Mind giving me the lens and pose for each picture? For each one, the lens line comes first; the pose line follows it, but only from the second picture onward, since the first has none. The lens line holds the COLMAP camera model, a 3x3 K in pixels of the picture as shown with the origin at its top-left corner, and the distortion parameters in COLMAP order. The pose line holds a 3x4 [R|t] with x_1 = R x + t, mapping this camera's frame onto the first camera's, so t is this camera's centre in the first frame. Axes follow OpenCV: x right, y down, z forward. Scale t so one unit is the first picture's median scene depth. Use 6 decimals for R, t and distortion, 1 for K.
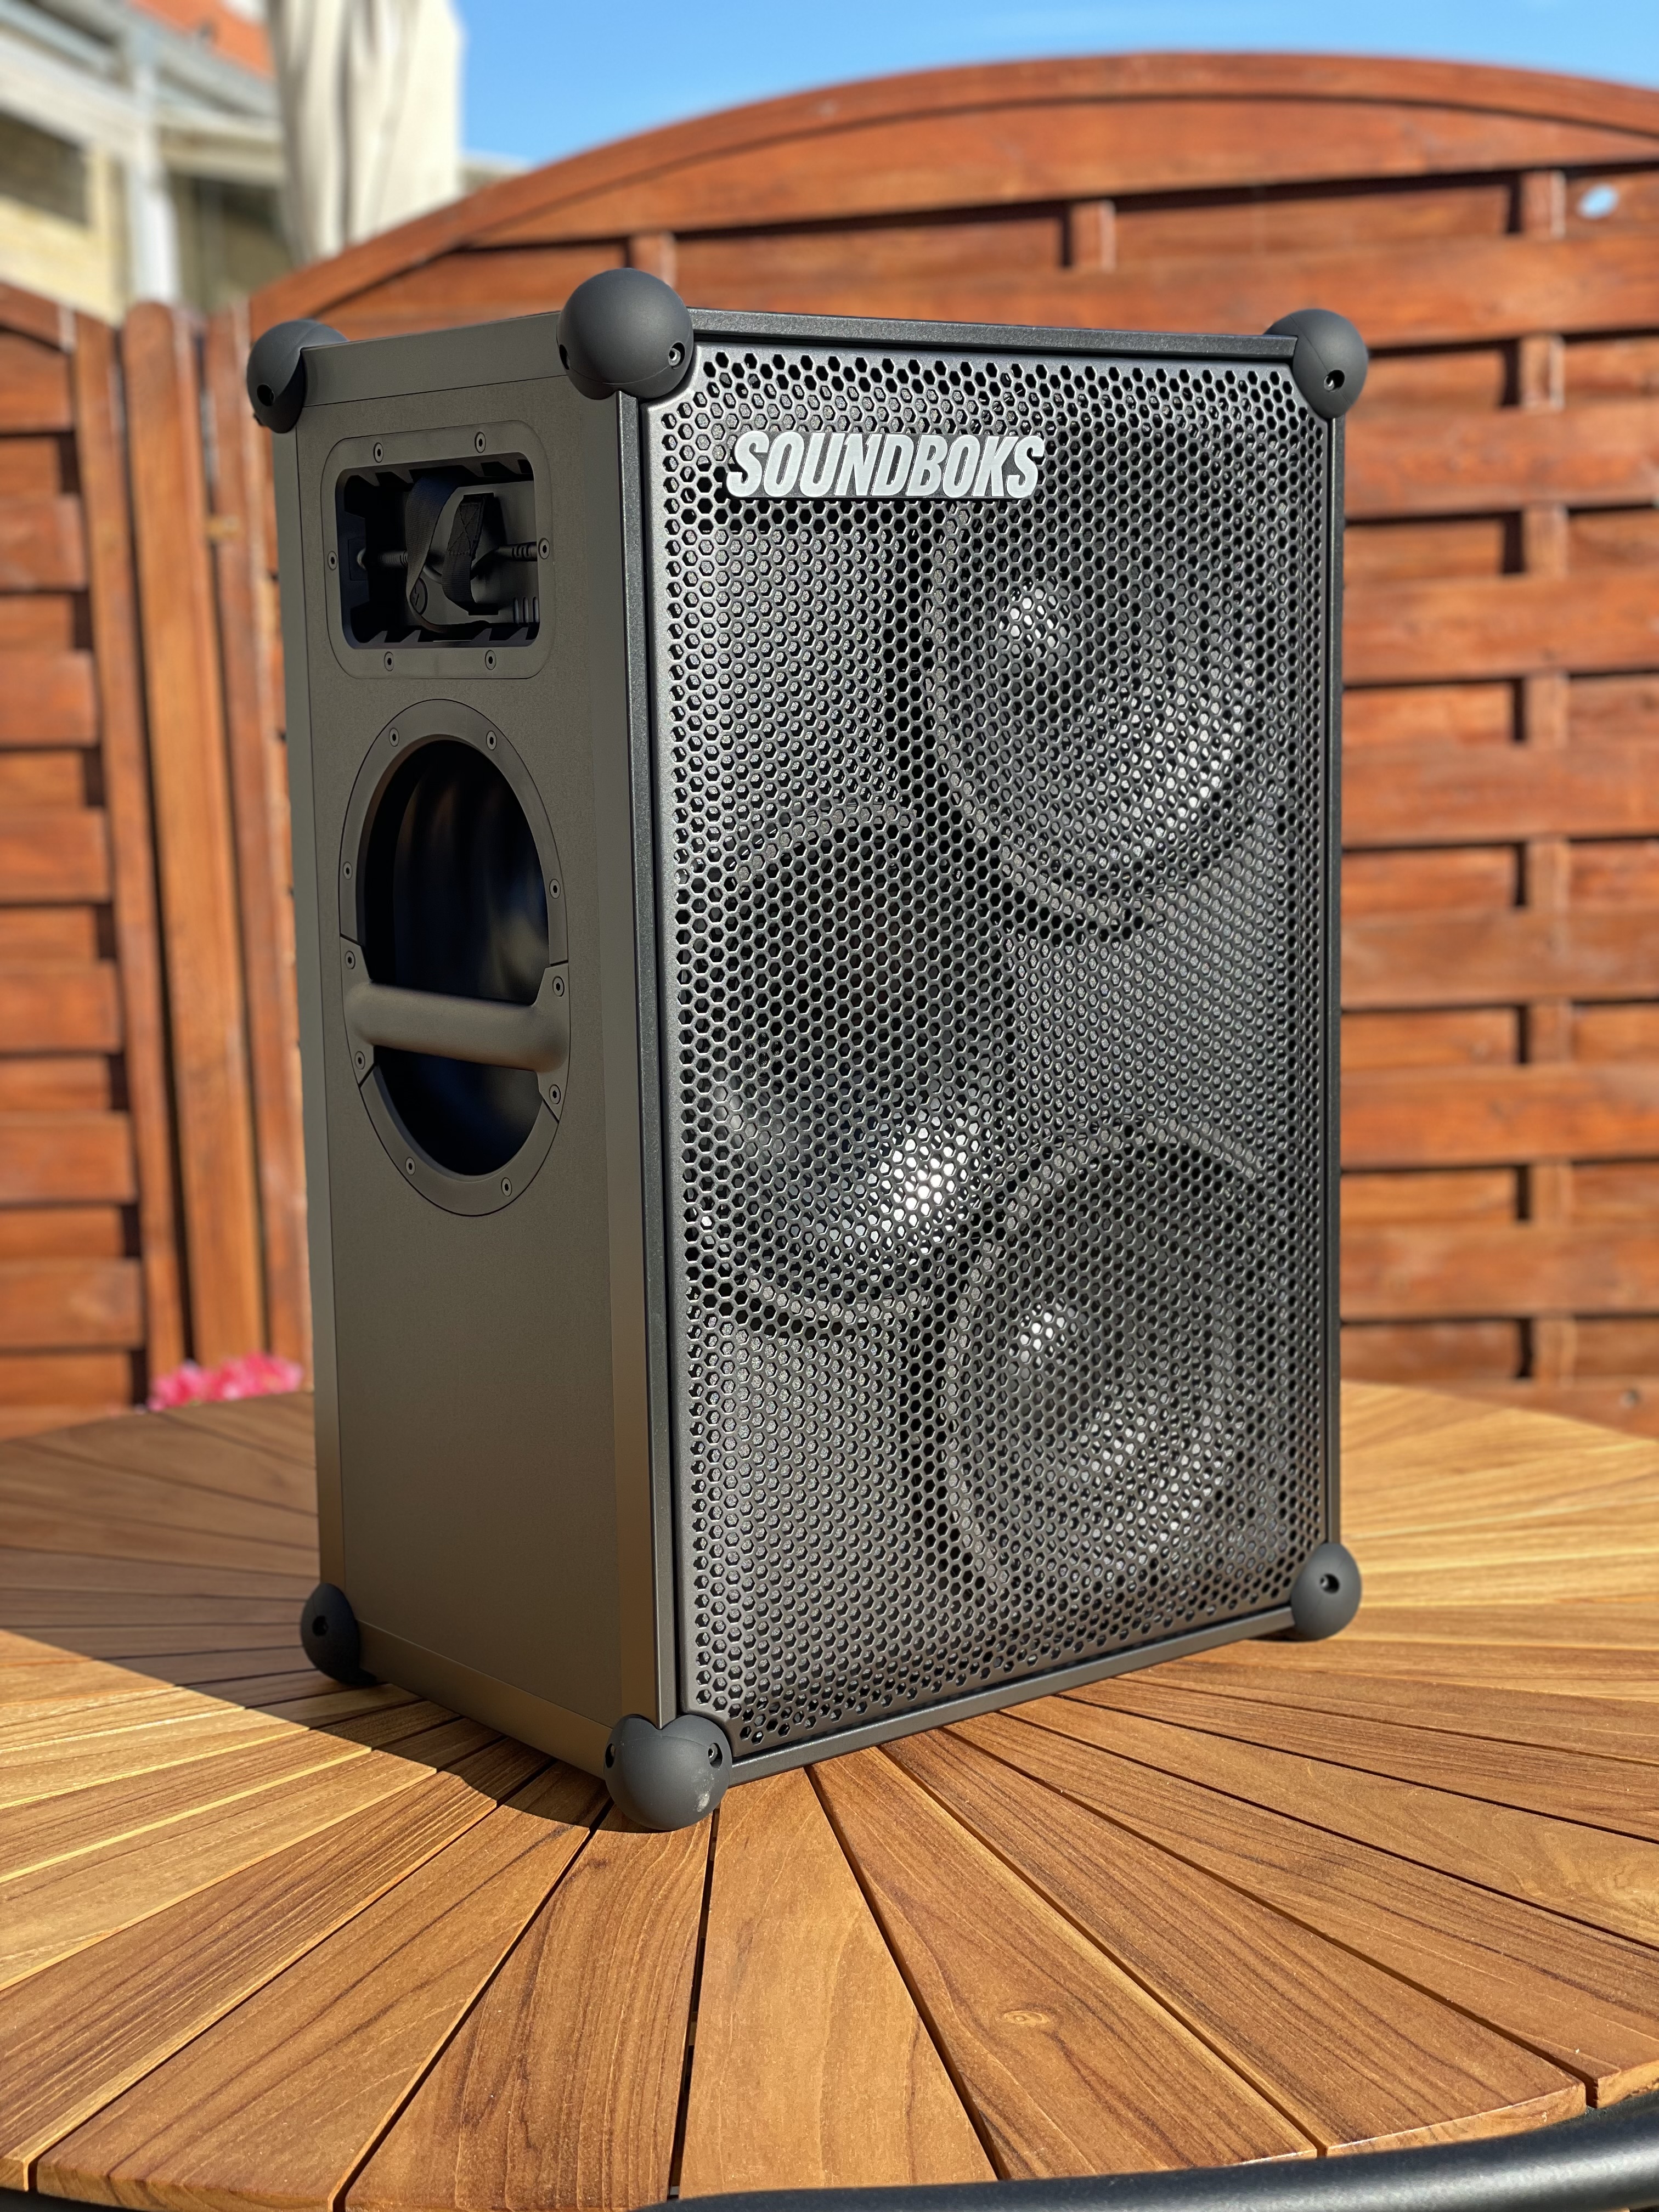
lens RADIAL K [[3302.9, 0, 826.0], [0, 3302.9, 1093.4], [0, 0, 1]] dist [0.112158, 0.000000]
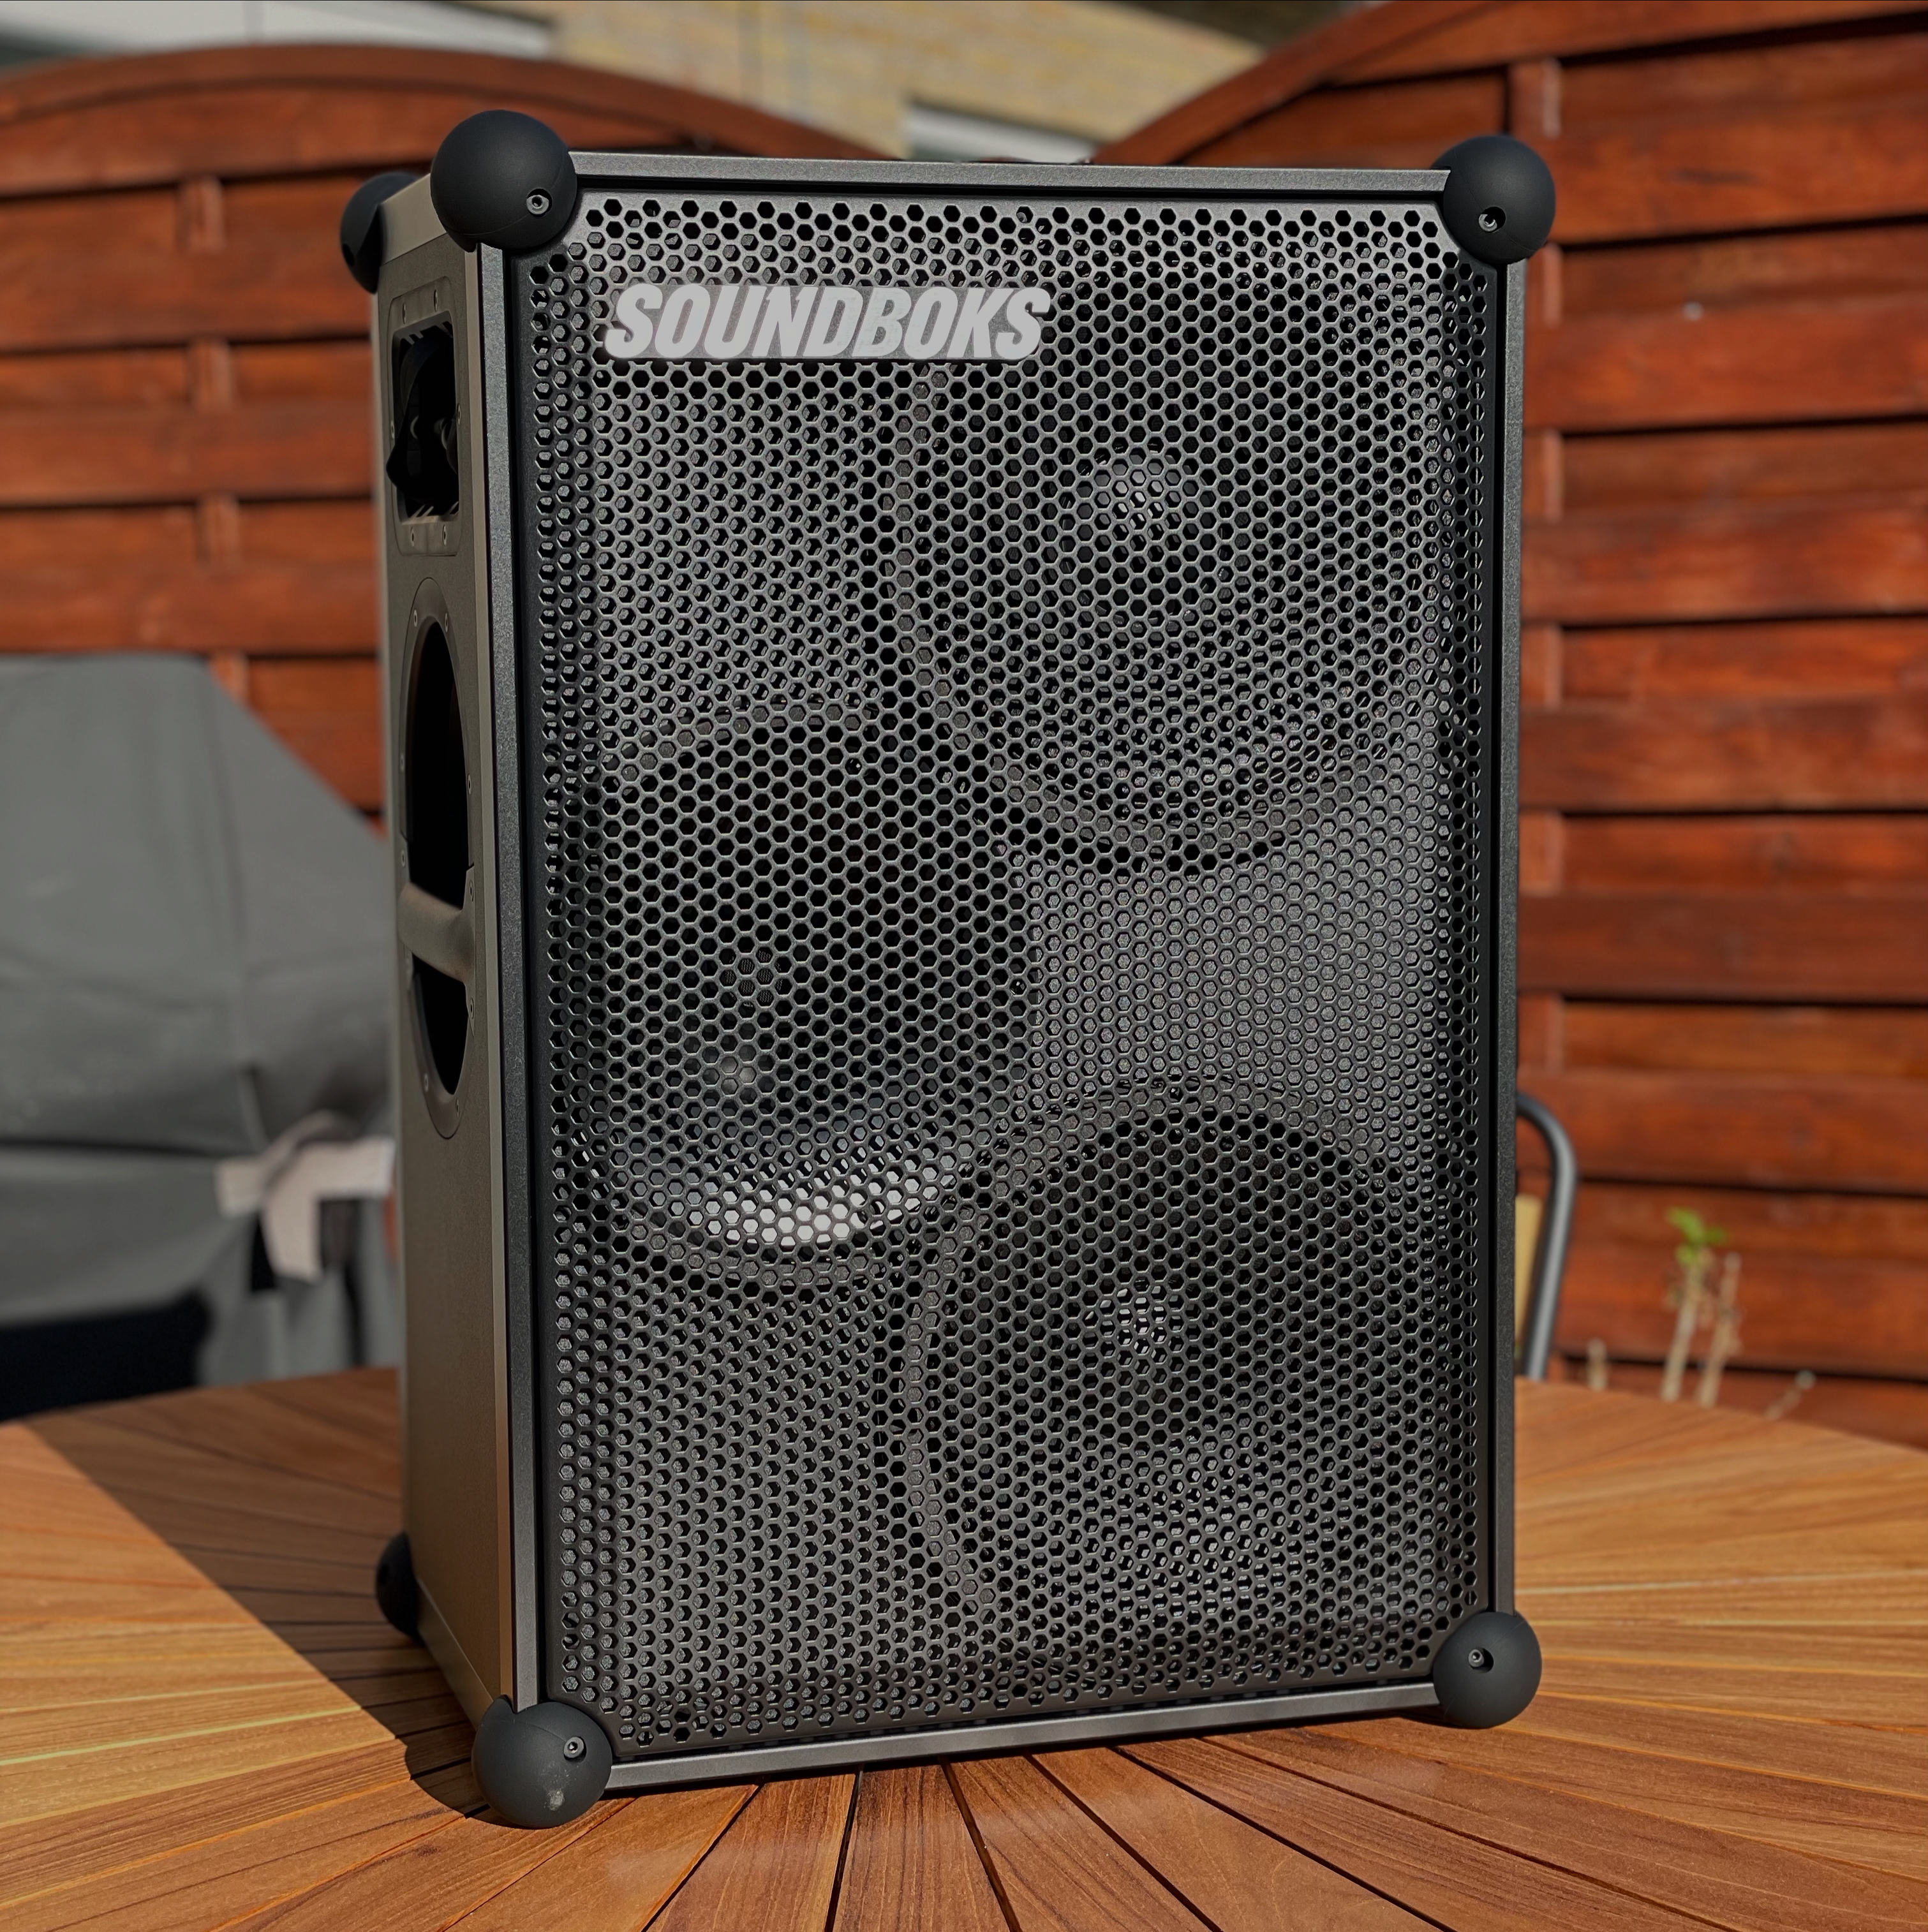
lens RADIAL K [[3844.8, 0, 969.0], [0, 3844.8, 975.7], [0, 0, 1]] dist [0.106029, 0.000000]
pose [[0.930812, 0.053847, -0.361509, 0.406798], [-0.062293, 0.997989, -0.011741, -0.004320], [0.360150, 0.033448, 0.932295, 0.050497]]
